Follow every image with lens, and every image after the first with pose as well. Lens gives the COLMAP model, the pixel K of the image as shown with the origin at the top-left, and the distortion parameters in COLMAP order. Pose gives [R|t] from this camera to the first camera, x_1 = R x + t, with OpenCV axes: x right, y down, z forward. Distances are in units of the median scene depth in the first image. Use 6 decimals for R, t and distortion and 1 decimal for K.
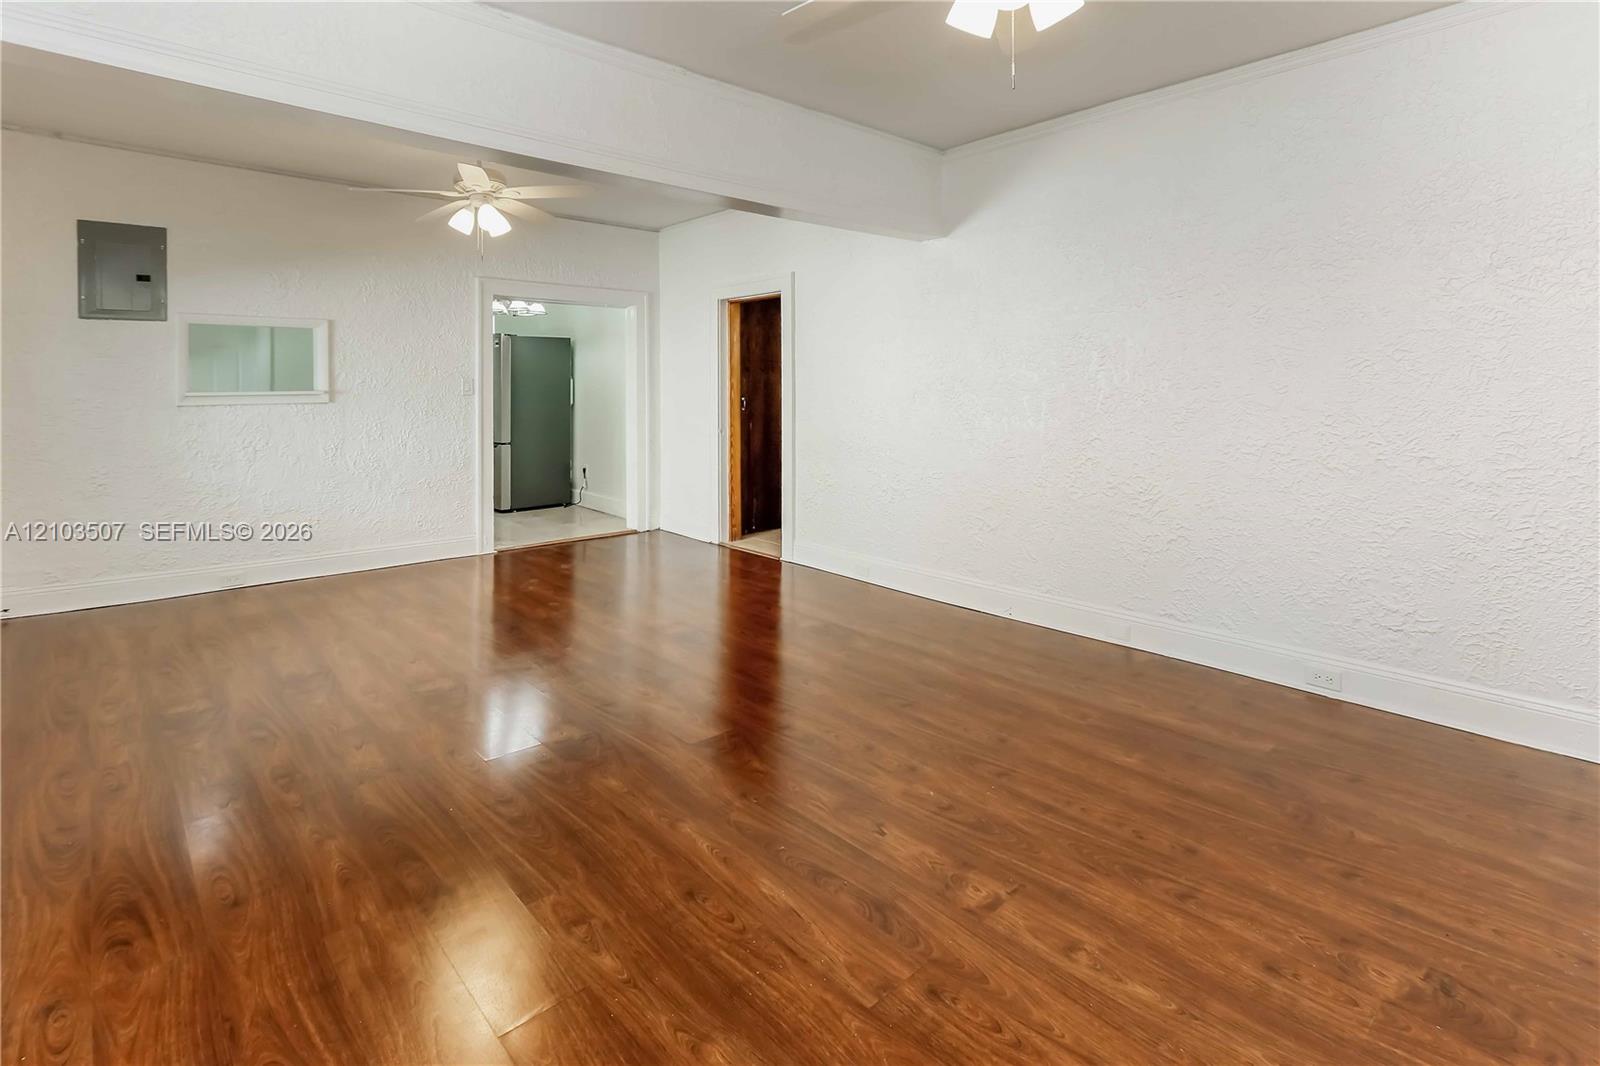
lens RADIAL K [[749.5, 0, 798.8], [0, 749.5, 524.2], [0, 0, 1]] dist [0.001208, -0.000269]
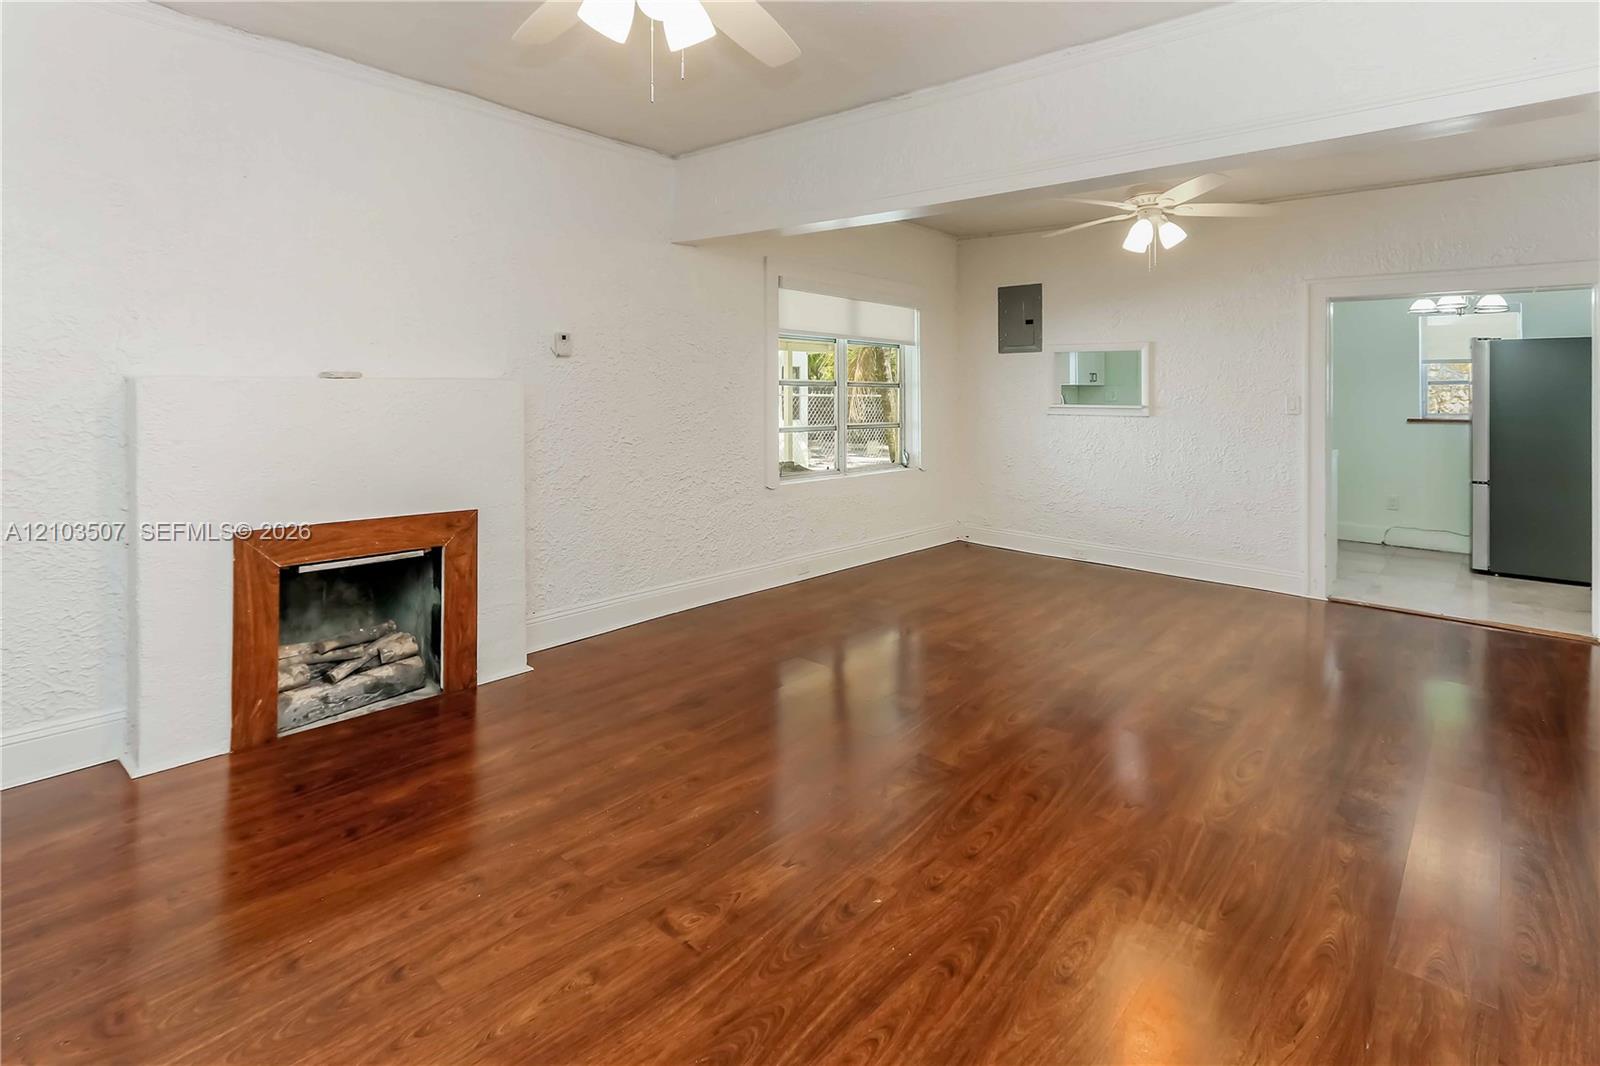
lens RADIAL K [[808.8, 0, 797.2], [0, 808.8, 493.5], [0, 0, 1]] dist [-0.000520, -0.000189]
pose [[0.107851, 0.121732, -0.986686, 1.134810], [-0.201463, 0.974560, 0.098214, -0.151310], [0.973540, 0.188188, 0.129632, 0.857787]]
